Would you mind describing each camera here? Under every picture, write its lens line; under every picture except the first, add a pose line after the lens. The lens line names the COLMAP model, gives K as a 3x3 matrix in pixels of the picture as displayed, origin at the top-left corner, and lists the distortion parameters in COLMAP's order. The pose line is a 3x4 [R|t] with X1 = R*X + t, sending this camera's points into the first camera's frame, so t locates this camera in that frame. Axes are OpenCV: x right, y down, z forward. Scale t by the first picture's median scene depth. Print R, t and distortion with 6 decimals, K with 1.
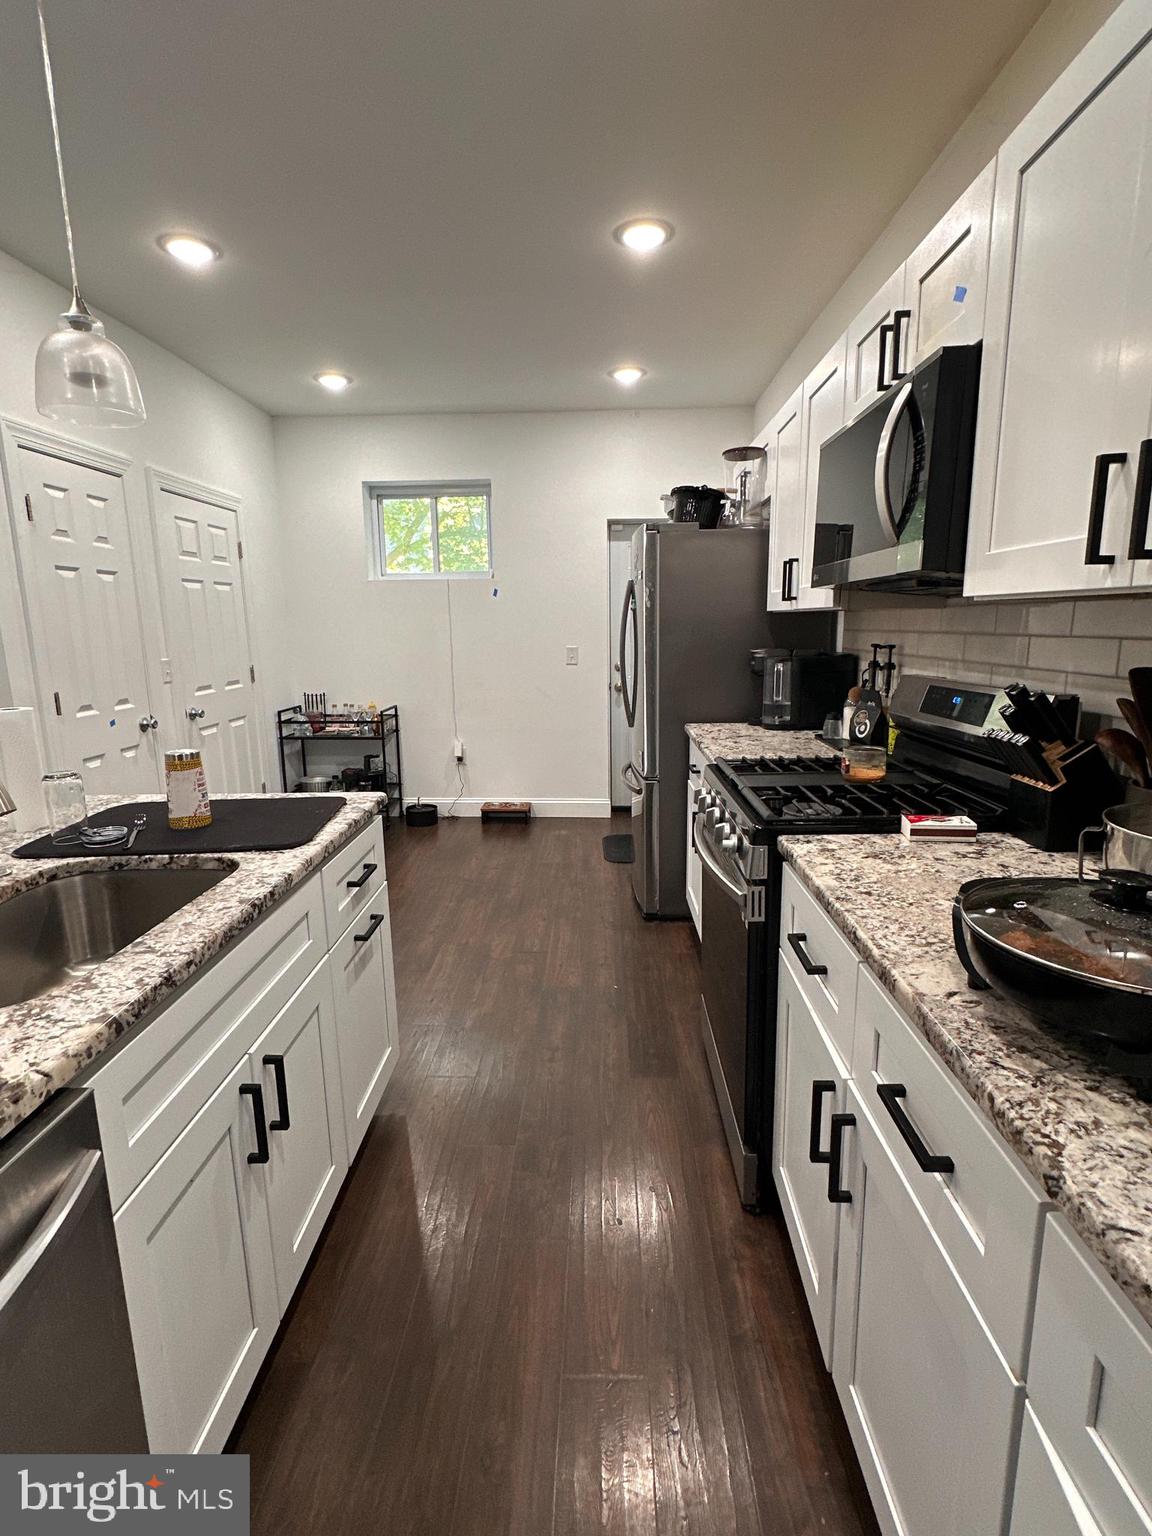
lens RADIAL K [[737.1, 0, 576.0], [0, 737.1, 768.0], [0, 0, 1]] dist [-0.002253, -0.000292]
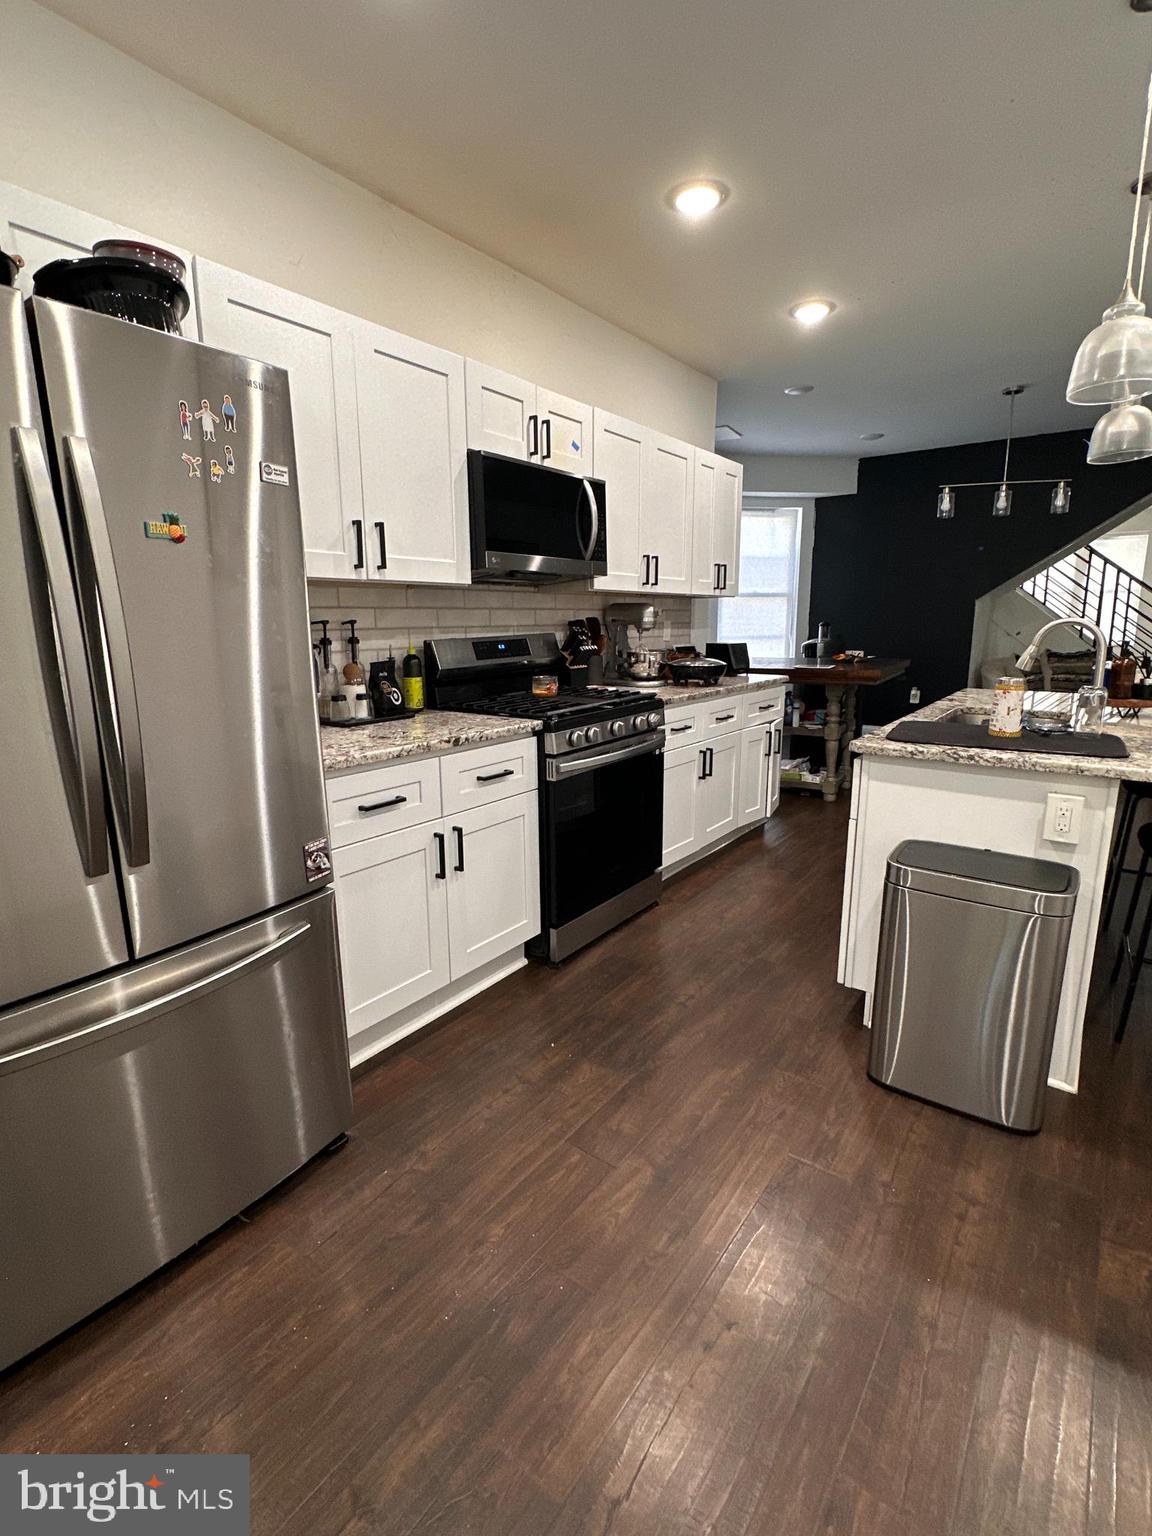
lens RADIAL K [[737.1, 0, 576.0], [0, 737.1, 768.0], [0, 0, 1]] dist [-0.002253, -0.000292]
pose [[-0.818248, -0.103551, 0.565462, -0.408347], [0.123305, 0.929134, 0.348576, -0.266428], [-0.561485, 0.354946, -0.747494, 1.506247]]
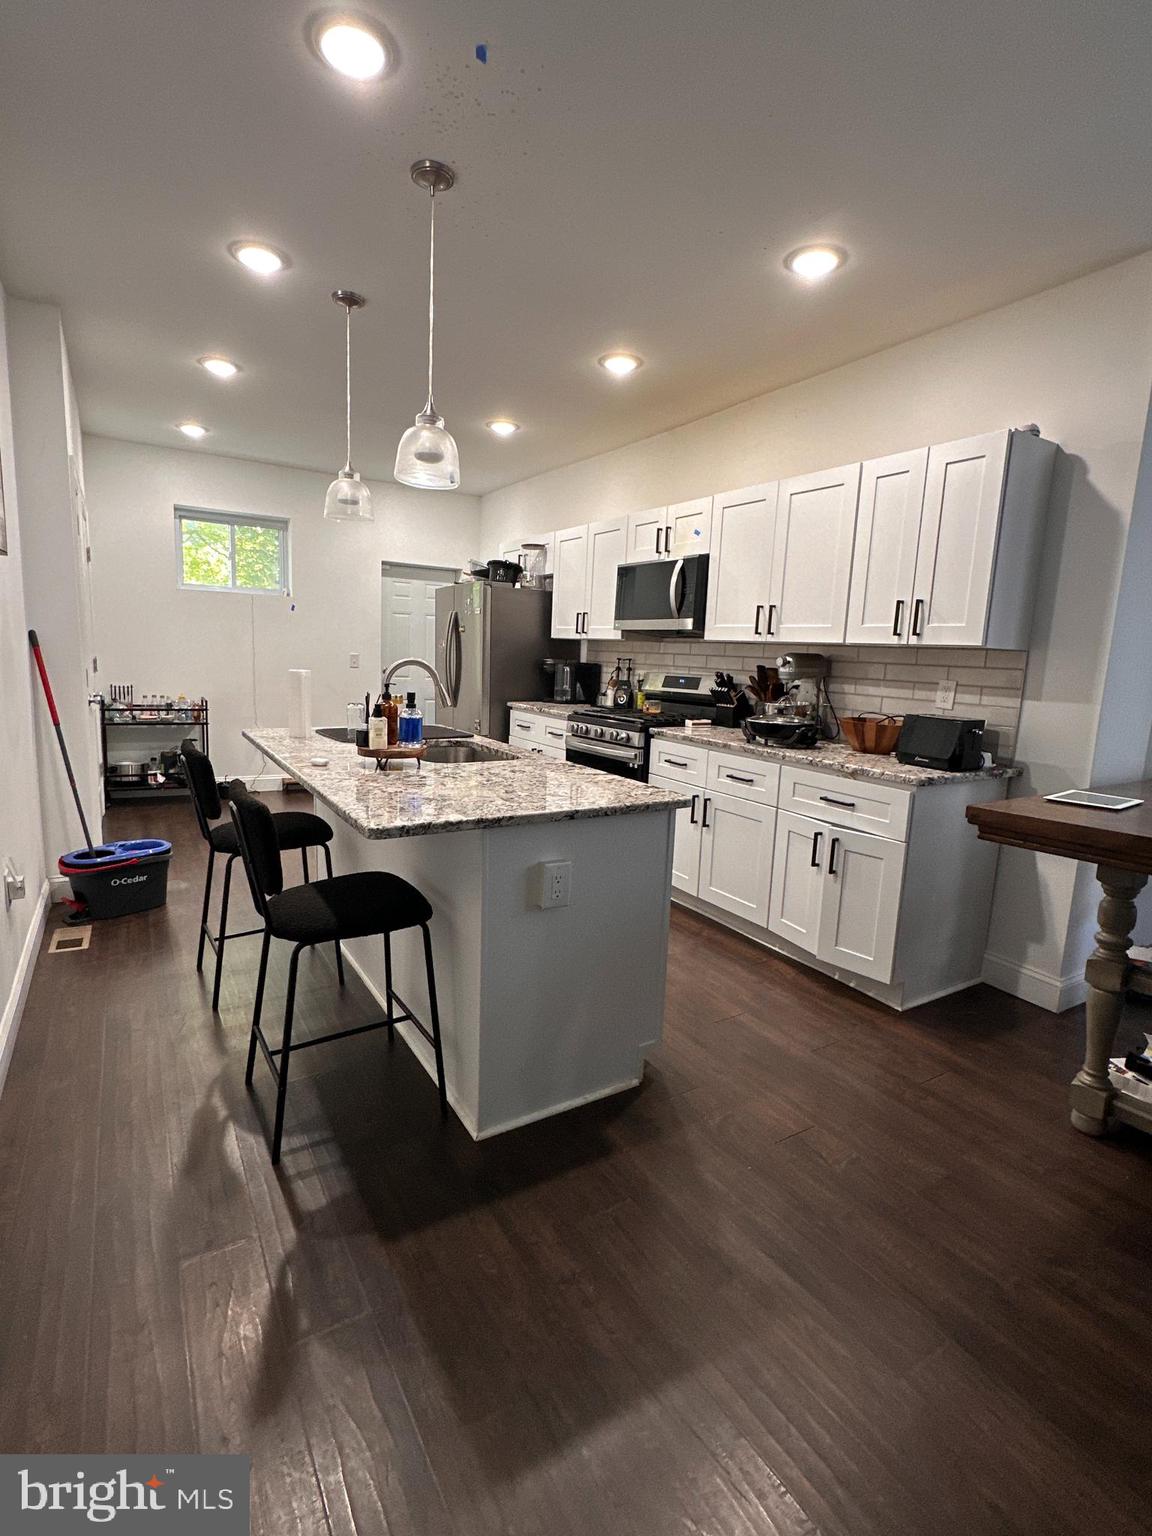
lens RADIAL K [[737.1, 0, 576.0], [0, 737.1, 768.0], [0, 0, 1]] dist [-0.002253, -0.000292]
pose [[0.838355, -0.037195, 0.543855, -0.736210], [0.052123, 0.998568, -0.012054, 0.136567], [-0.542627, 0.038453, 0.839093, -0.556061]]
